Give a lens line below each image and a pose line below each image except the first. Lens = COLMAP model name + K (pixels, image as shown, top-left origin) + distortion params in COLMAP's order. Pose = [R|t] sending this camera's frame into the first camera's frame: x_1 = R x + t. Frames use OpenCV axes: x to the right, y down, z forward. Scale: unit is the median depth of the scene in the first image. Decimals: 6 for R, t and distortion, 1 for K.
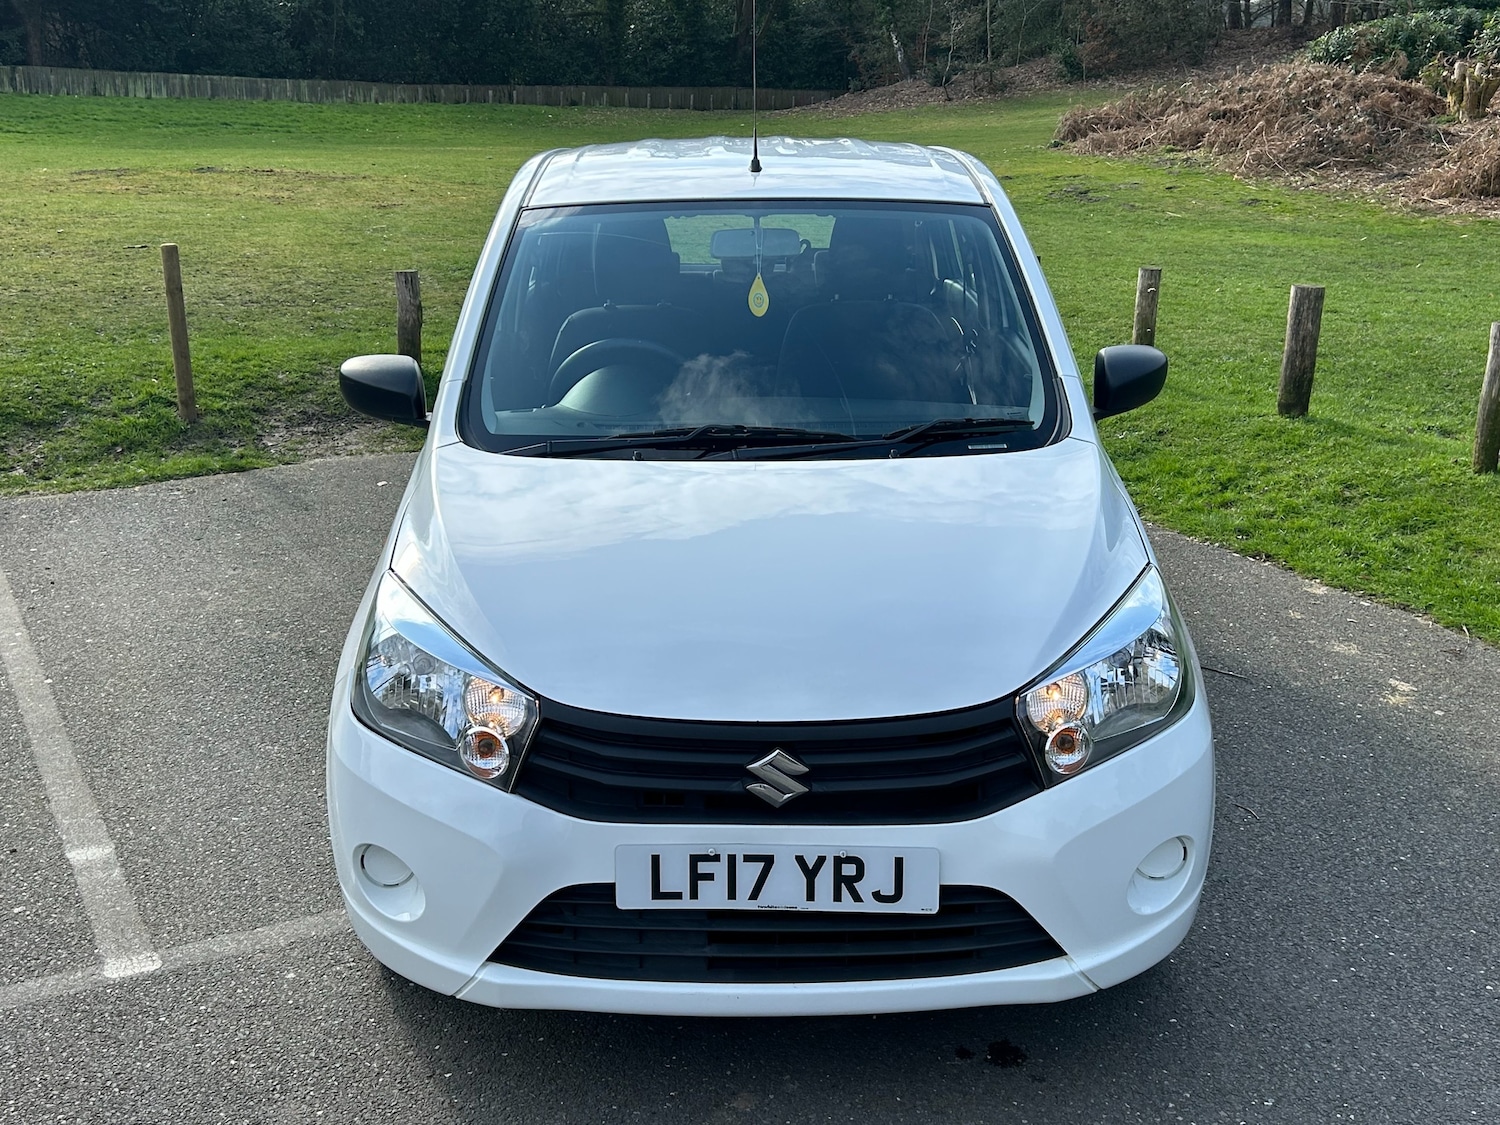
lens RADIAL K [[1659.2, 0, 741.6], [0, 1659.2, 524.9], [0, 0, 1]] dist [0.080641, -0.142810]
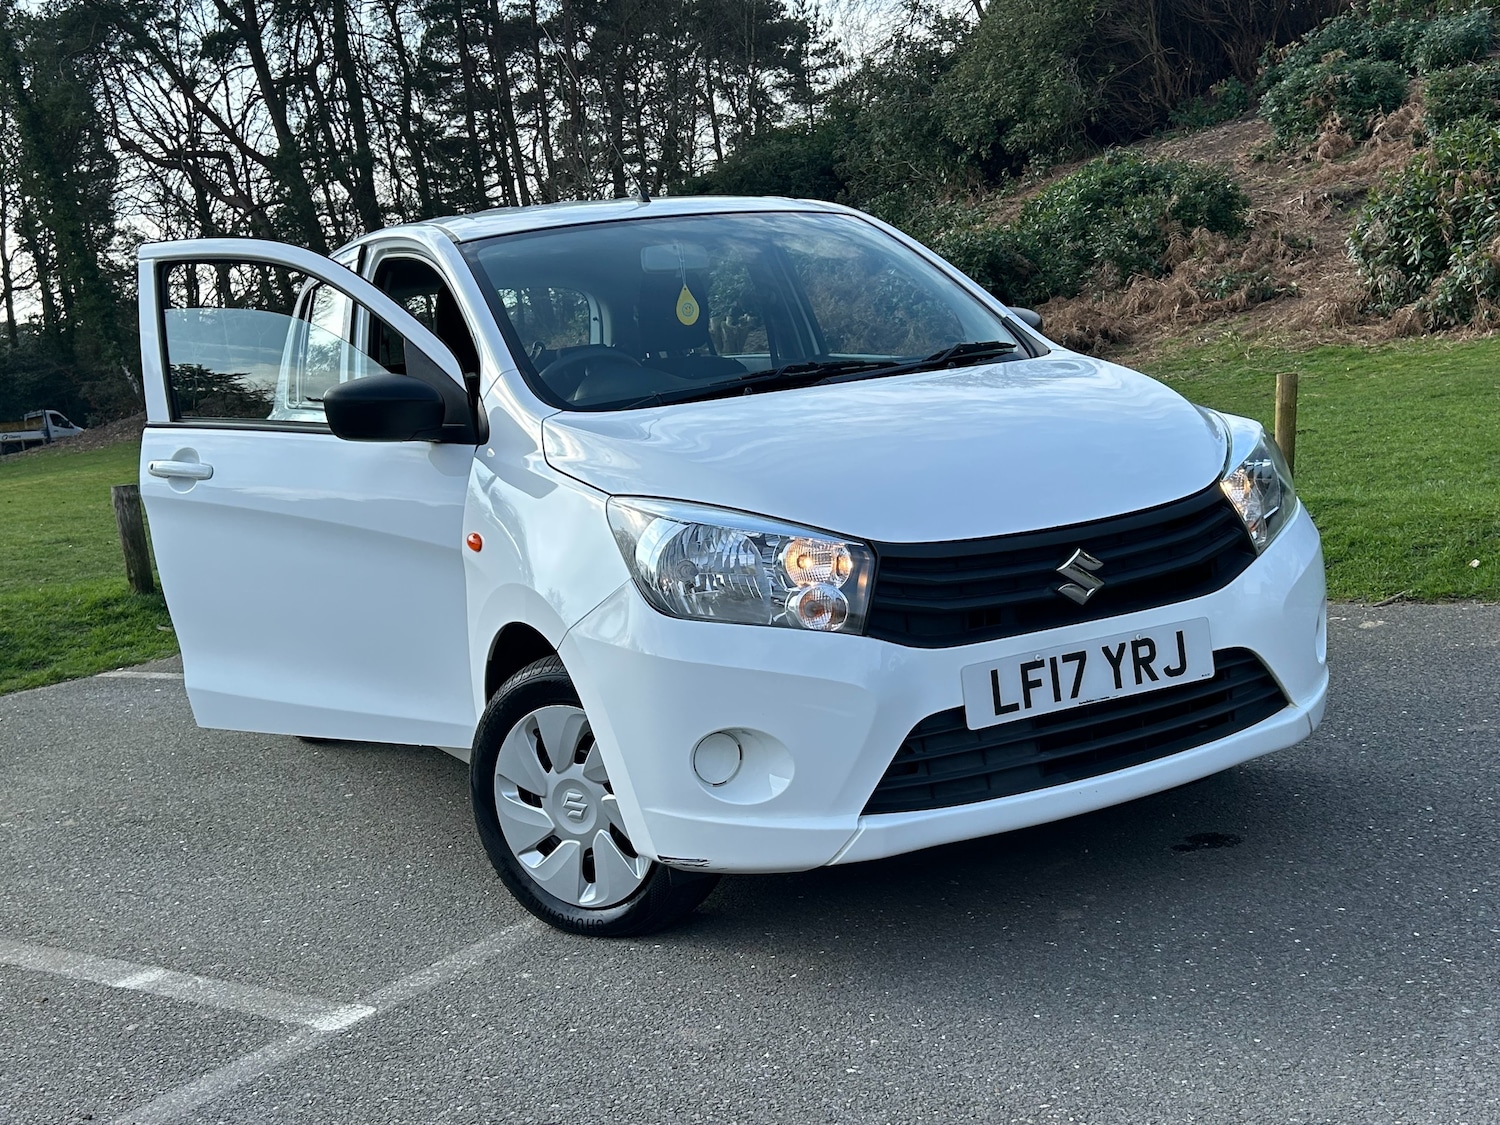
lens RADIAL K [[1625.0, 0, 728.0], [0, 1625.0, 567.8], [0, 0, 1]] dist [0.121382, -0.268420]
pose [[0.894278, -0.151542, 0.421073, -0.621906], [0.216154, 0.970152, -0.109917, 0.209564], [-0.391848, 0.189313, 0.900342, 0.117985]]
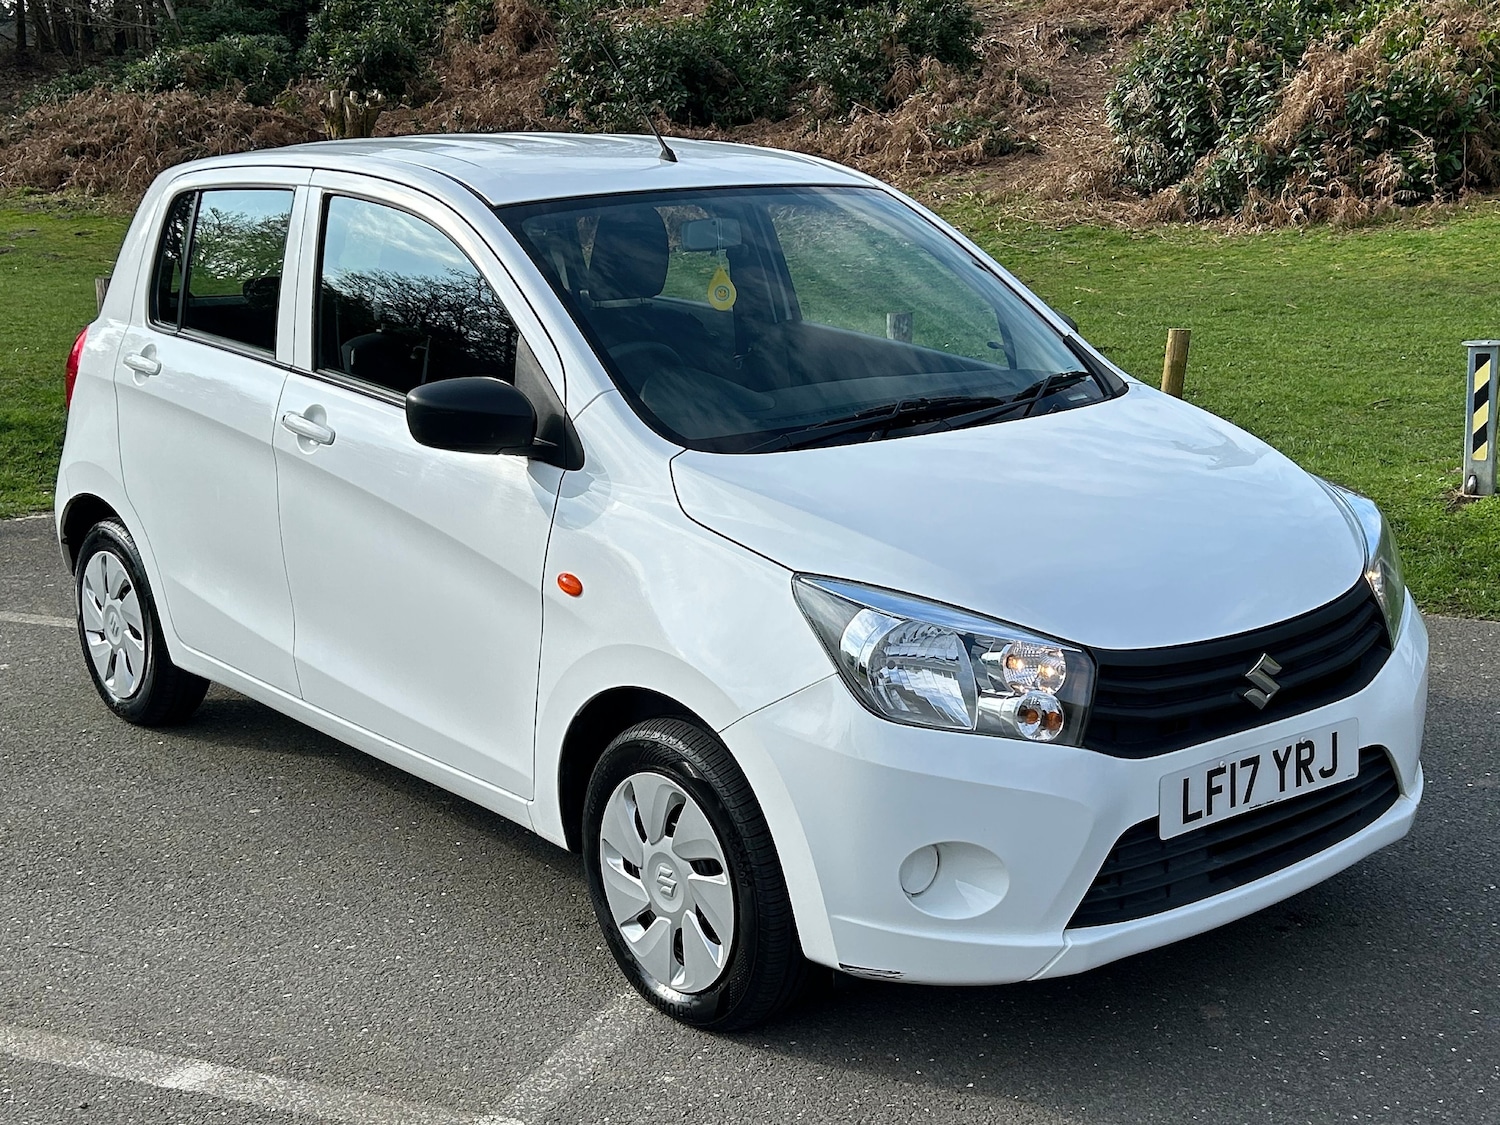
lens RADIAL K [[1973.7, 0, 749.0], [0, 1973.7, 520.7], [0, 0, 1]] dist [0.203922, -0.764221]
pose [[0.777797, -0.135987, 0.613629, -0.989351], [0.173237, 0.984879, -0.001325, -0.005329], [-0.604170, 0.107334, 0.789594, 0.165431]]
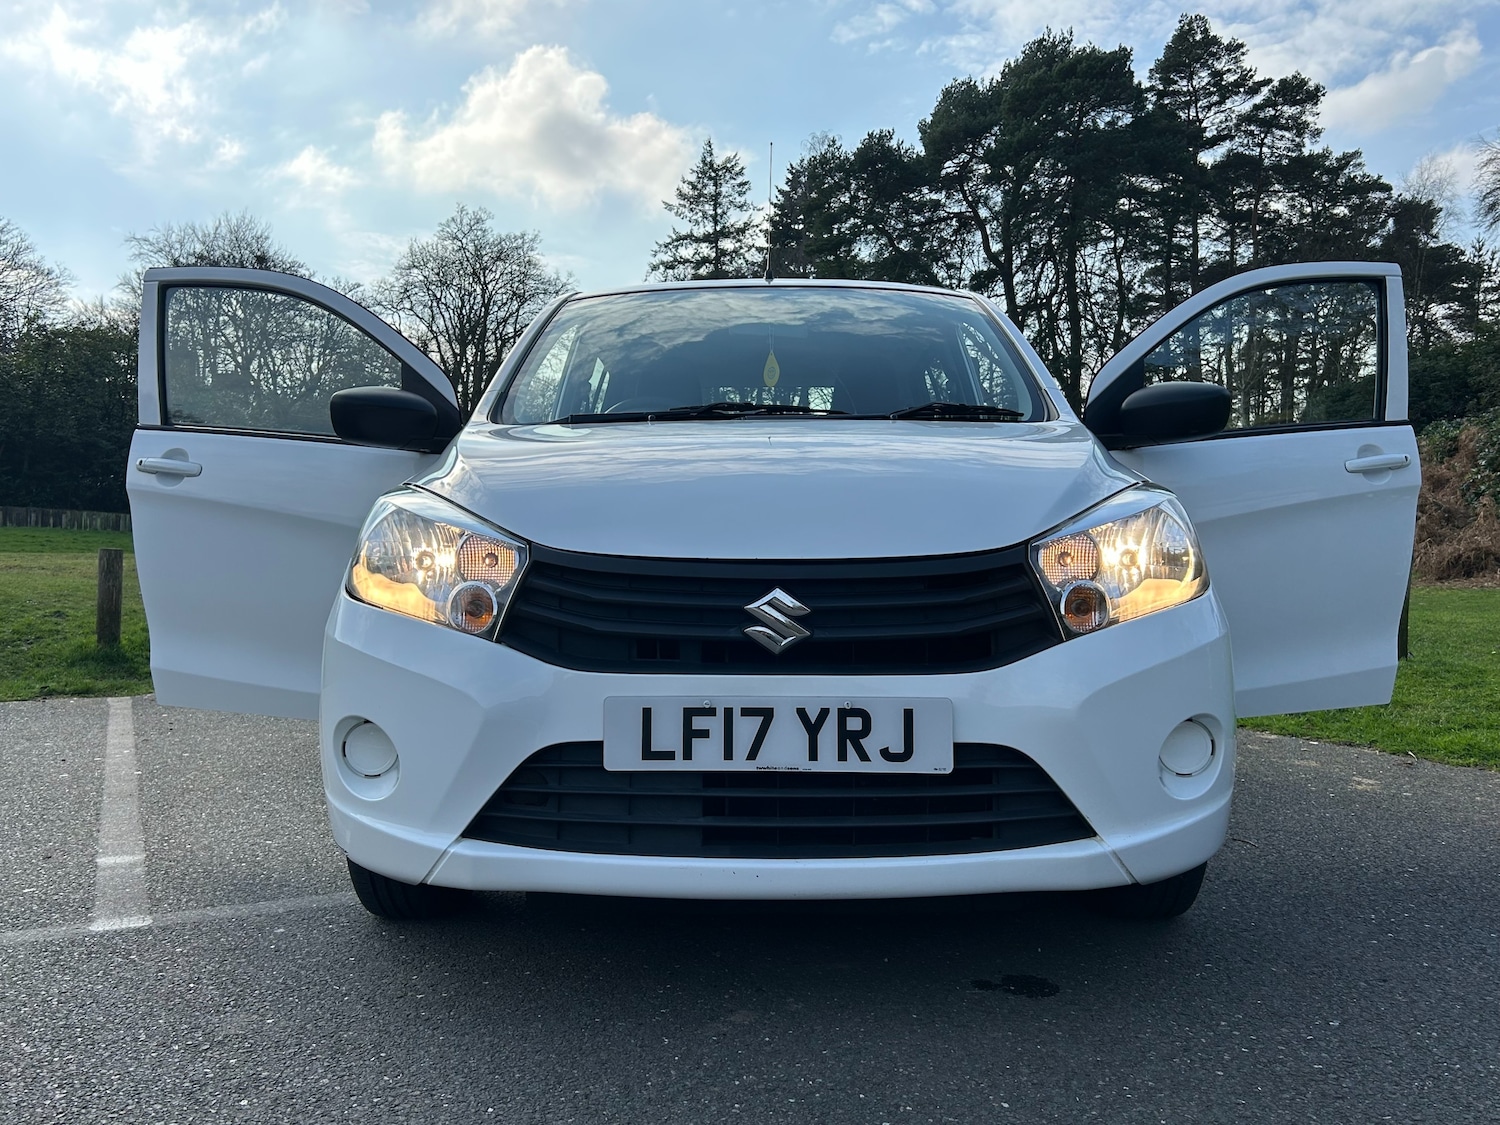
lens RADIAL K [[1228.5, 0, 750.0], [0, 1228.5, 562.5], [0, 0, 1]] dist [0.072745, -0.092289]
pose [[0.999760, 0.001530, -0.021855, 0.020827], [-0.006833, 0.969577, -0.244691, 0.283716], [0.020815, 0.244781, 0.969355, 0.308437]]
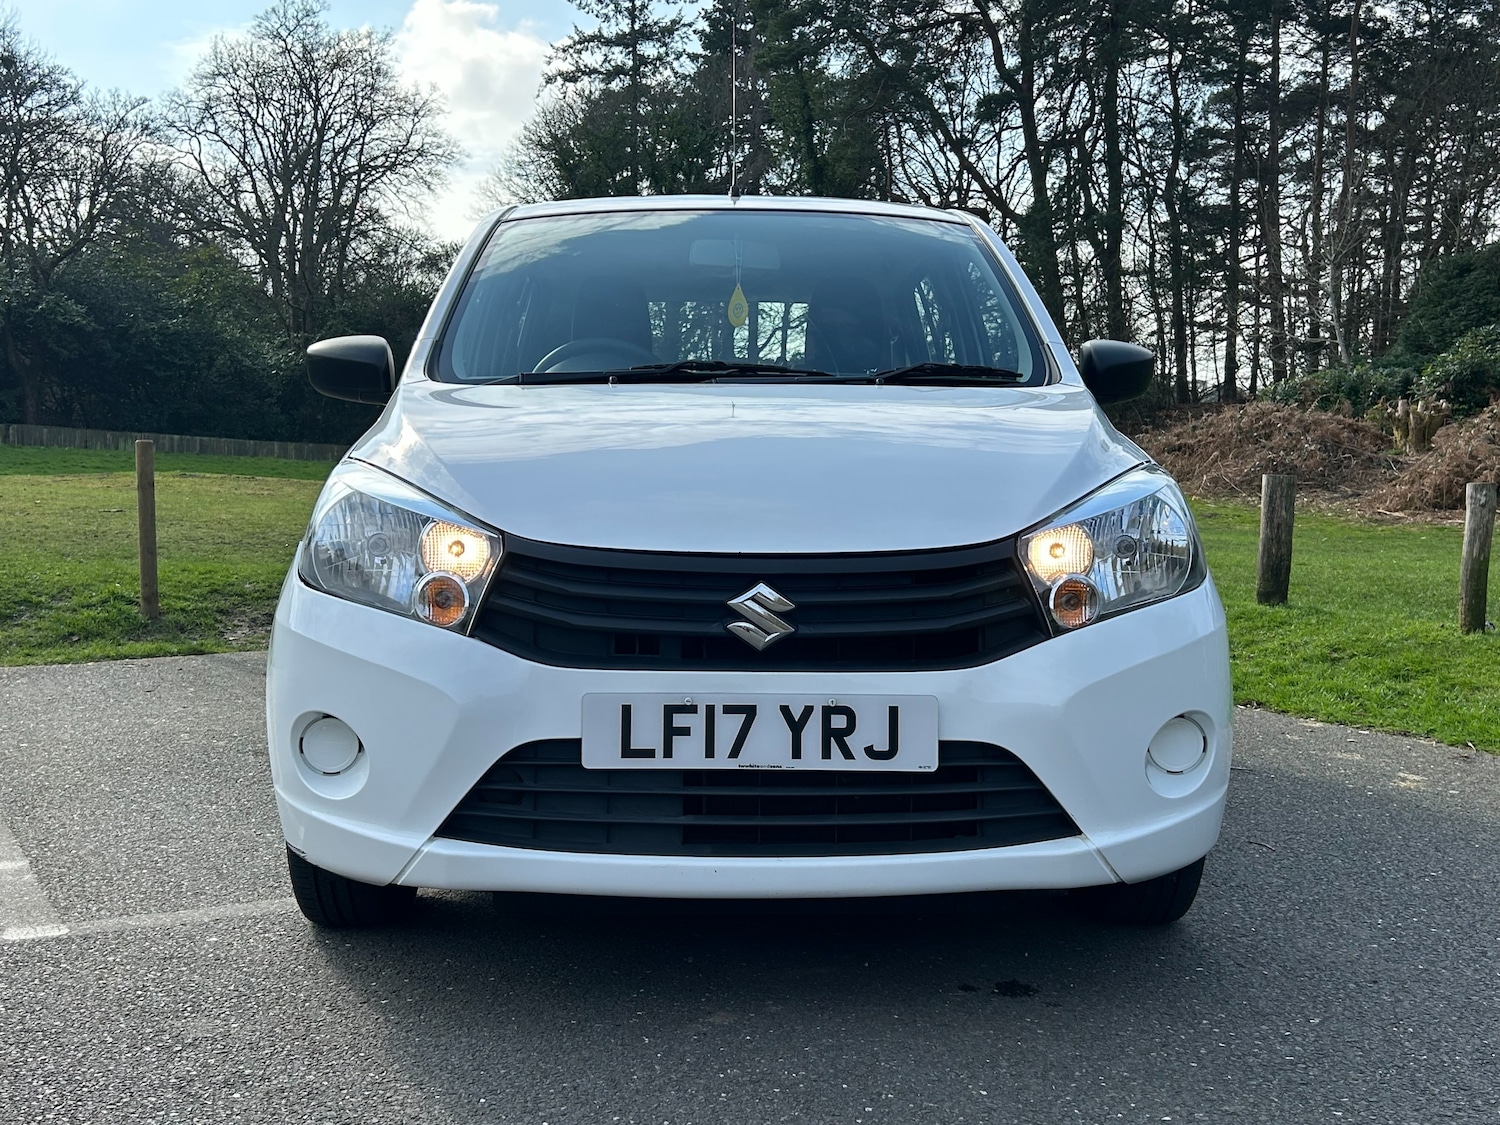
lens RADIAL K [[1646.7, 0, 738.2], [0, 1646.7, 549.0], [0, 0, 1]] dist [0.127650, -0.279002]
pose [[0.999853, 0.007895, 0.015234, -0.004957], [-0.004592, 0.978586, -0.205786, 0.296178], [-0.016532, 0.205686, 0.978478, 0.096911]]
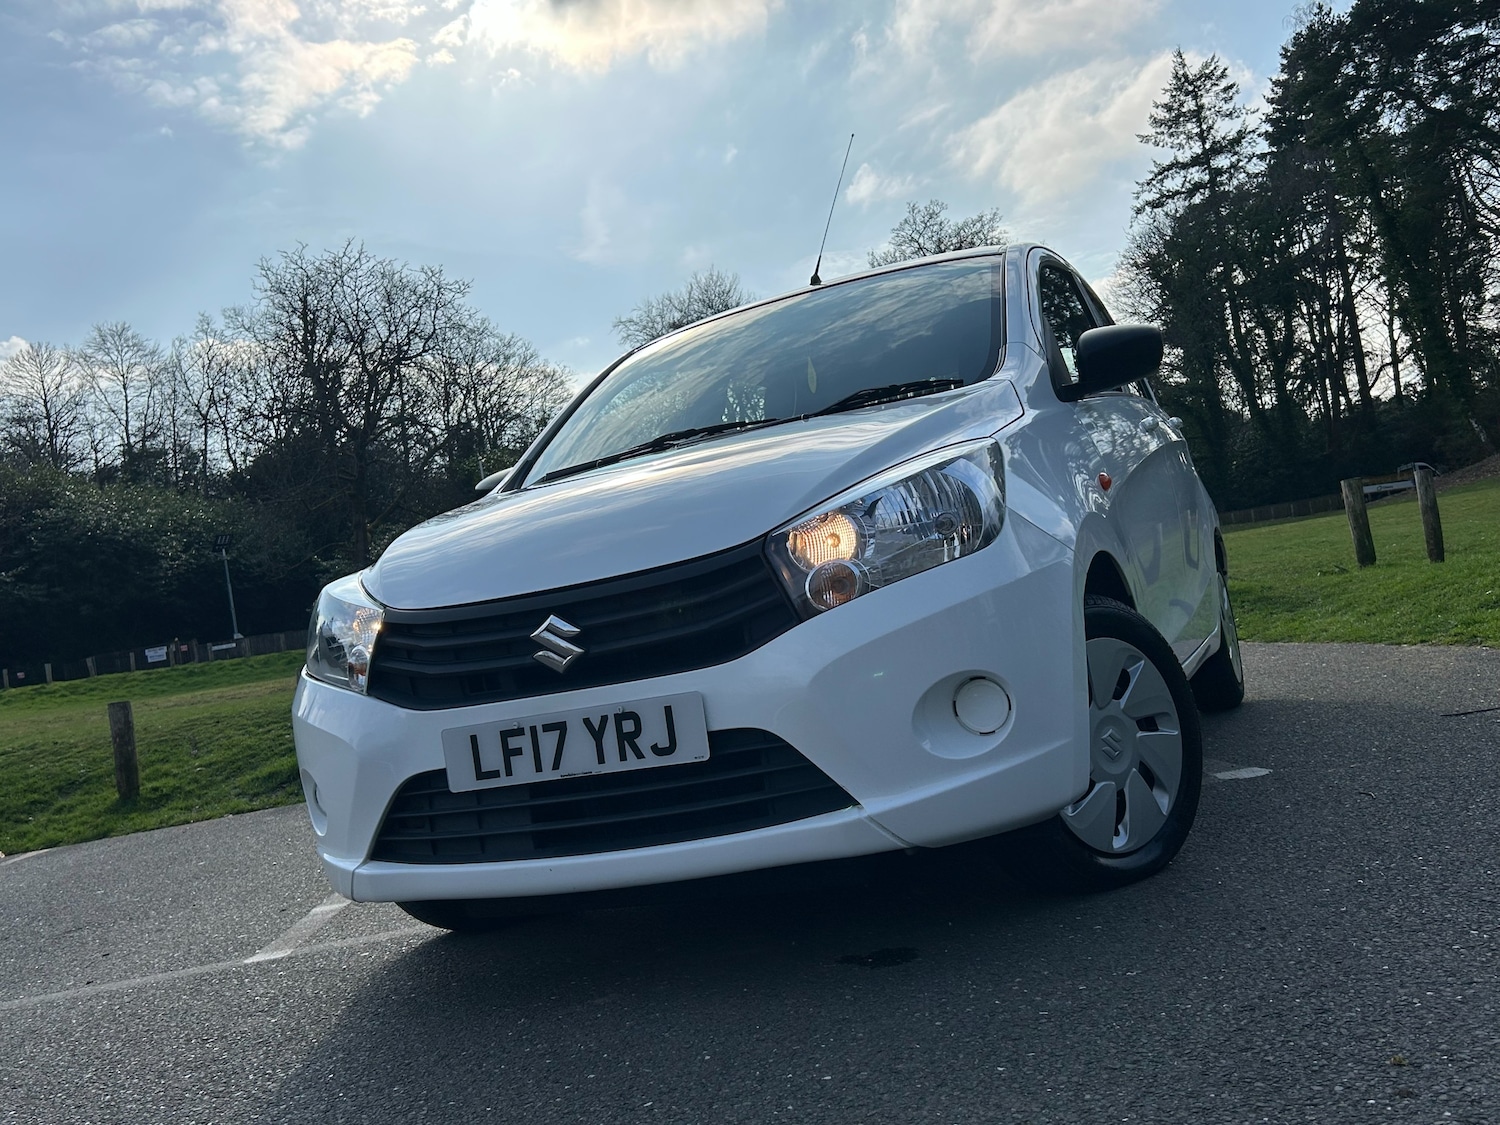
lens RADIAL K [[1363.6, 0, 775.8], [0, 1363.6, 559.7], [0, 0, 1]] dist [0.020355, -0.009235]
pose [[0.904001, -0.169811, -0.392359, 0.481775], [0.066121, 0.962225, -0.264103, 0.330016], [0.422385, 0.212806, 0.881081, 0.279922]]
